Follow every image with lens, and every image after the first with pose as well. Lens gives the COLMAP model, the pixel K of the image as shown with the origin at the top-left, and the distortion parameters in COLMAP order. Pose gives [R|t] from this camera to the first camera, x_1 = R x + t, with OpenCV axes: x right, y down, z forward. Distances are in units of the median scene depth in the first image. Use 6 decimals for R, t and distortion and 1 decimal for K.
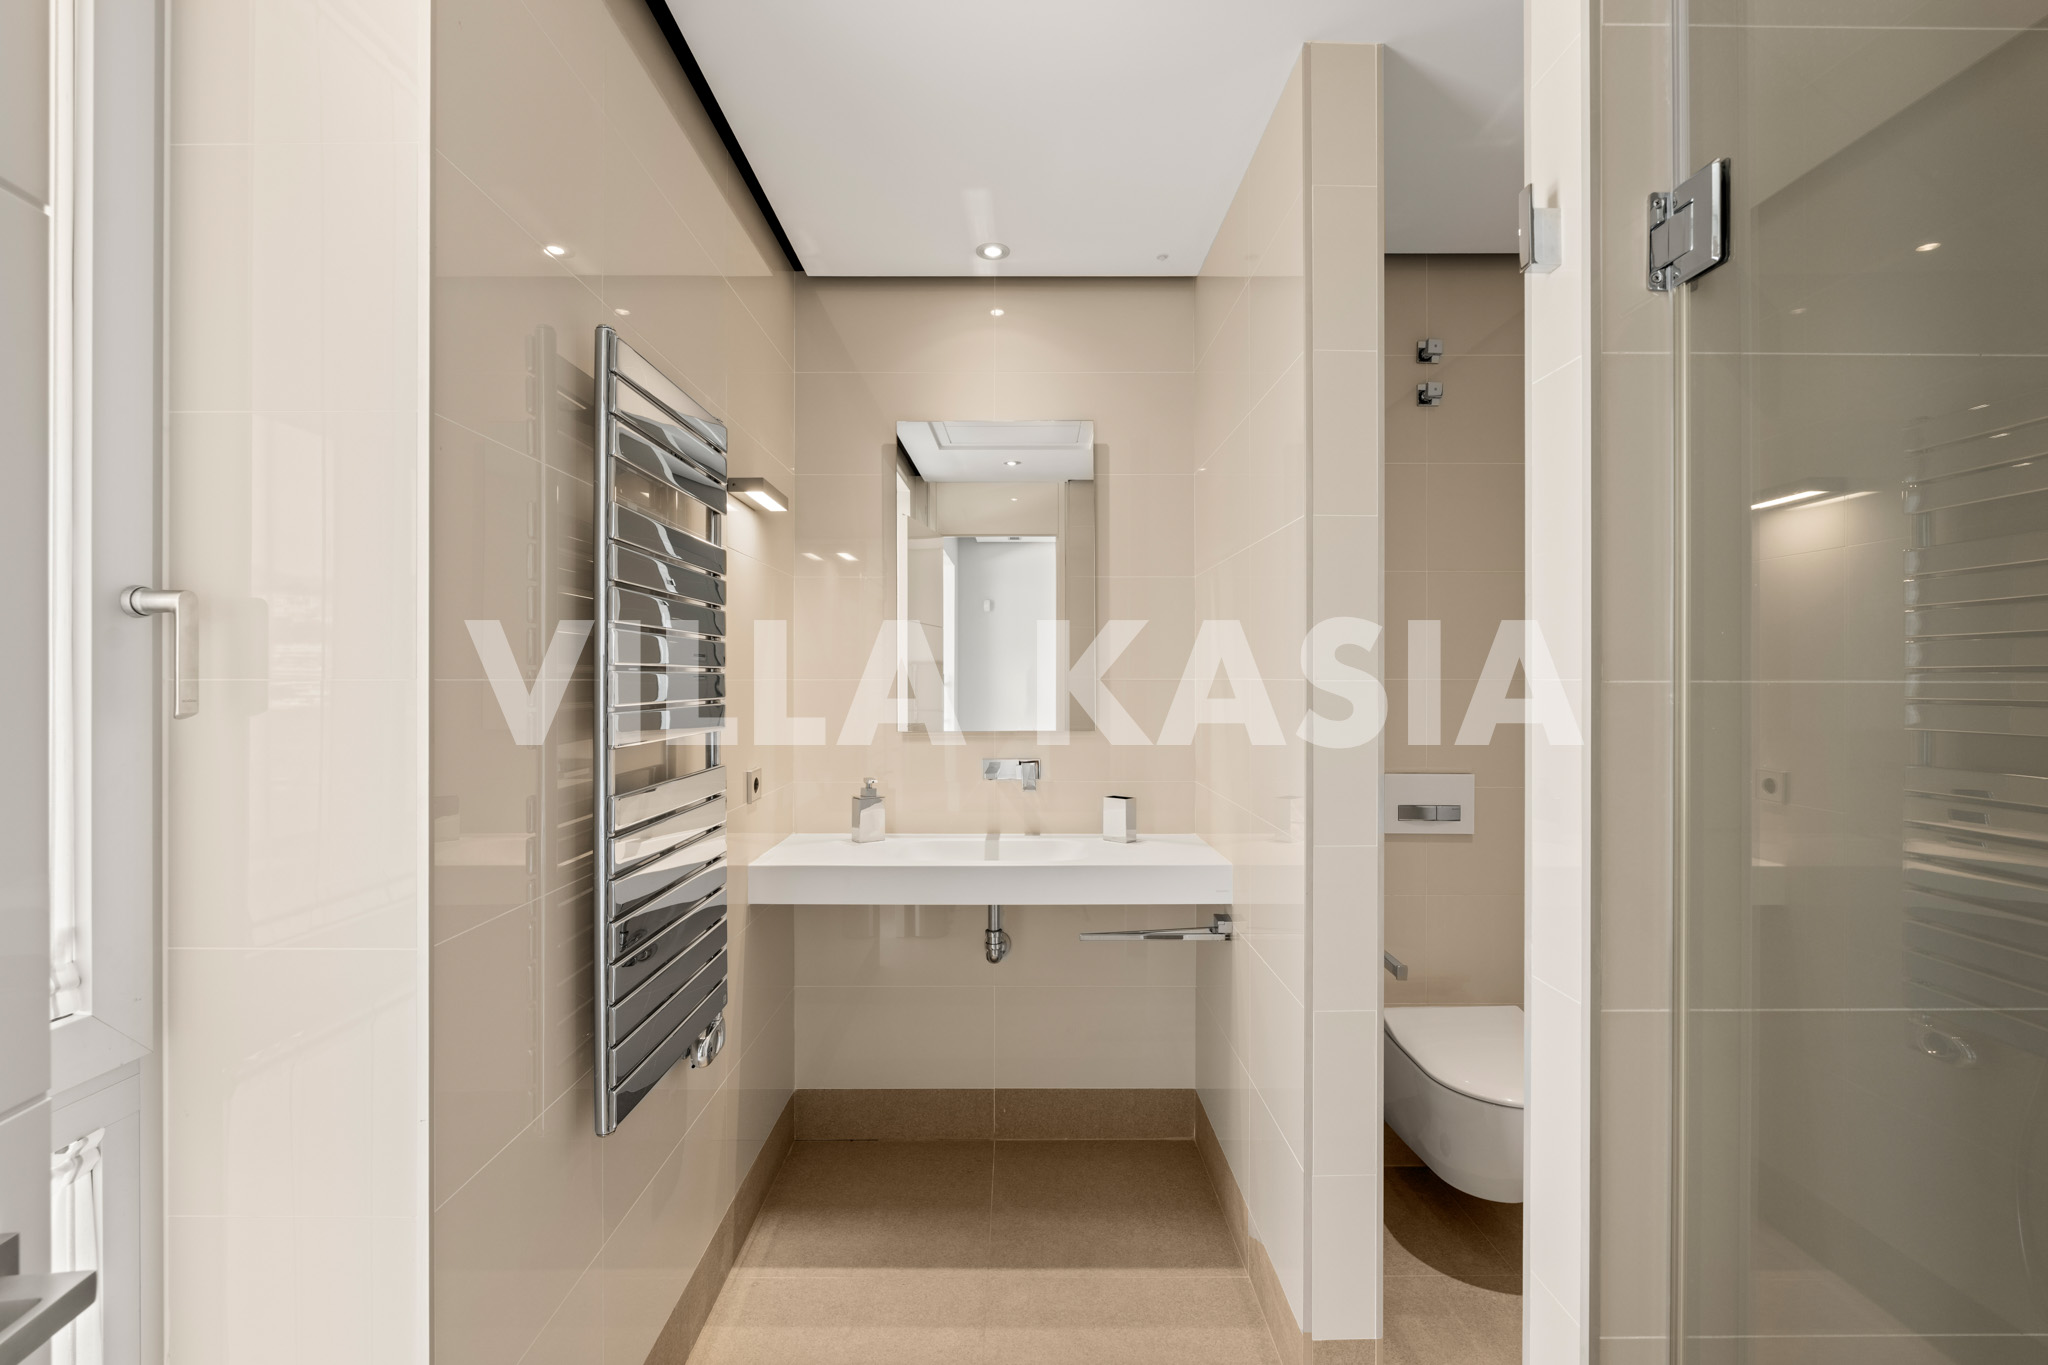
lens RADIAL K [[938.1, 0, 1025.0], [0, 938.1, 683.6], [0, 0, 1]] dist [0.010410, 0.000233]
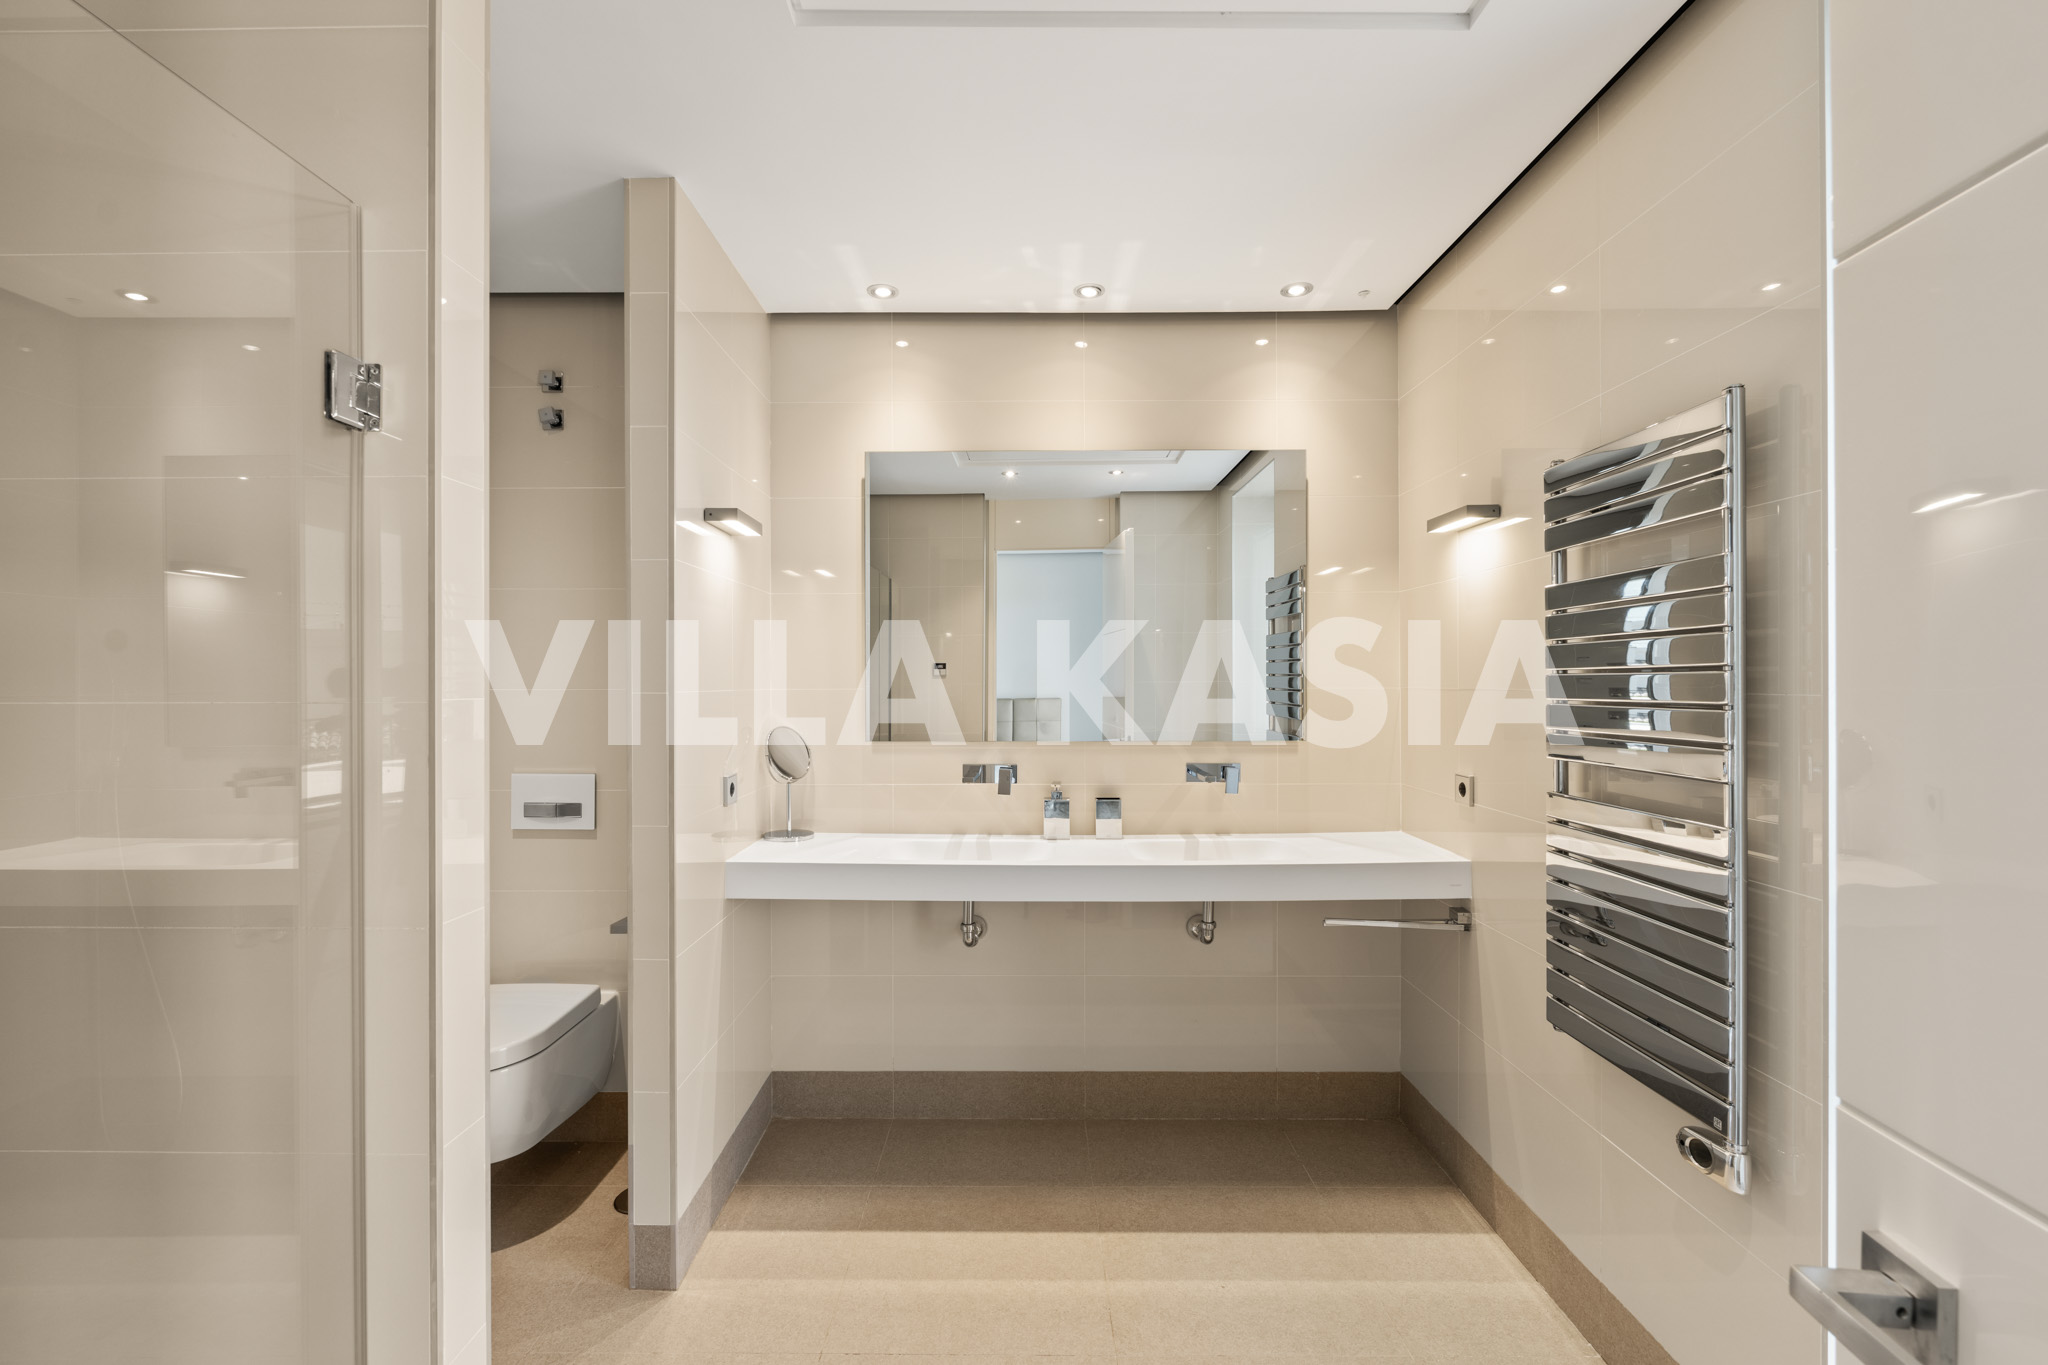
lens RADIAL K [[884.9, 0, 1028.8], [0, 884.9, 686.6], [0, 0, 1]] dist [-0.014902, 0.000007]
pose [[0.996419, -0.017326, -0.082753, 0.204177], [0.016815, 0.999835, -0.006874, 0.002642], [0.082859, 0.005458, 0.996546, 0.009192]]
